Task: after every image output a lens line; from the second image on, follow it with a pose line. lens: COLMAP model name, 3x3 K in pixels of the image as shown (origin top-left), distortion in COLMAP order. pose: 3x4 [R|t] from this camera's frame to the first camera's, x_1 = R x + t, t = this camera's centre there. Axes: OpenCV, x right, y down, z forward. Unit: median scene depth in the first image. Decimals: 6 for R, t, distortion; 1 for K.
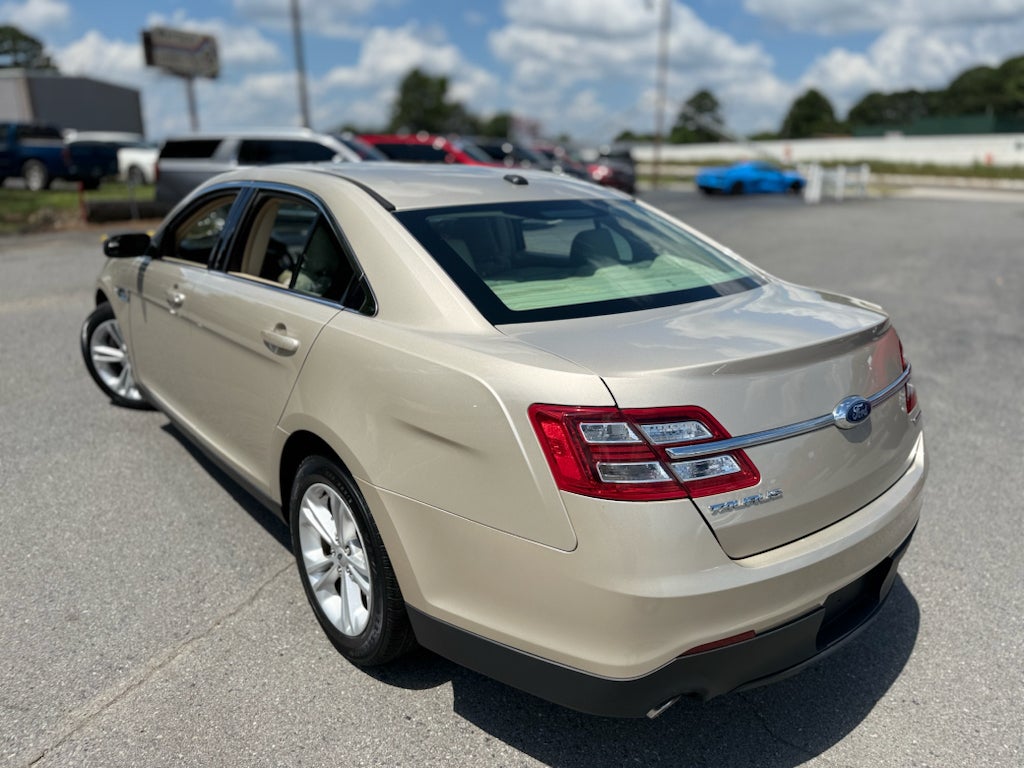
lens RADIAL K [[723.6, 0, 512.0], [0, 723.6, 384.0], [0, 0, 1]] dist [0.059328, -0.083935]
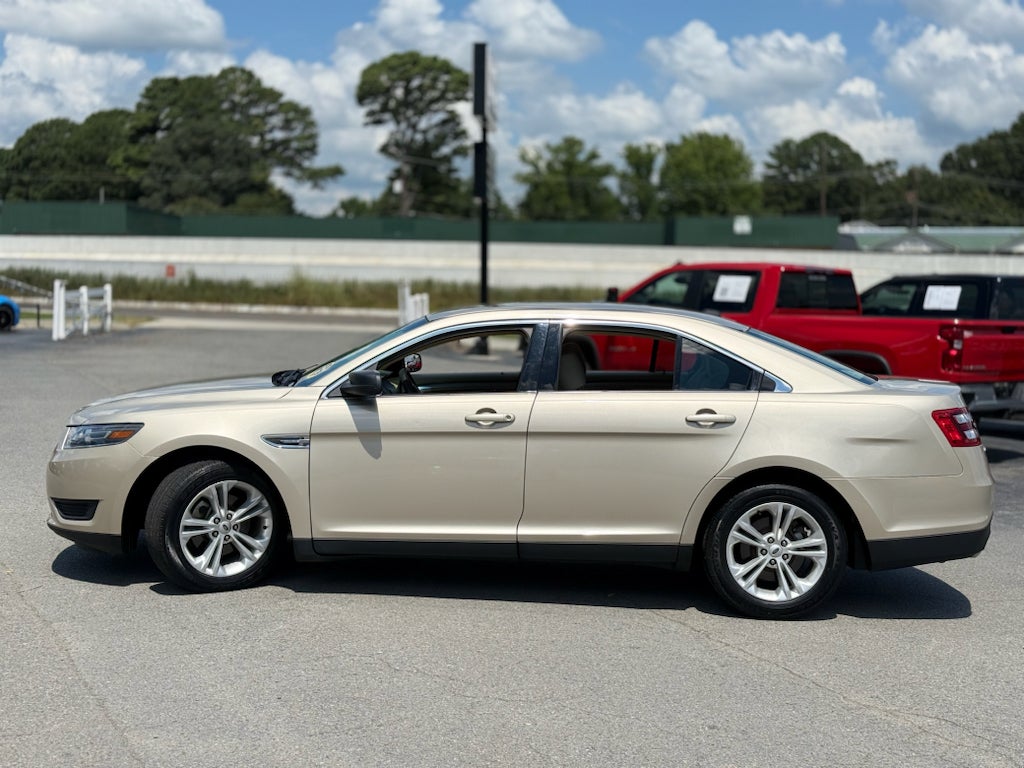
lens RADIAL K [[1421.1, 0, 512.0], [0, 1421.1, 384.0], [0, 0, 1]] dist [0.200857, -0.386087]
pose [[0.650772, -0.052810, 0.757435, -2.523260], [0.214973, 0.969574, -0.117099, 0.112981], [-0.728205, 0.239032, 0.642324, -0.549635]]
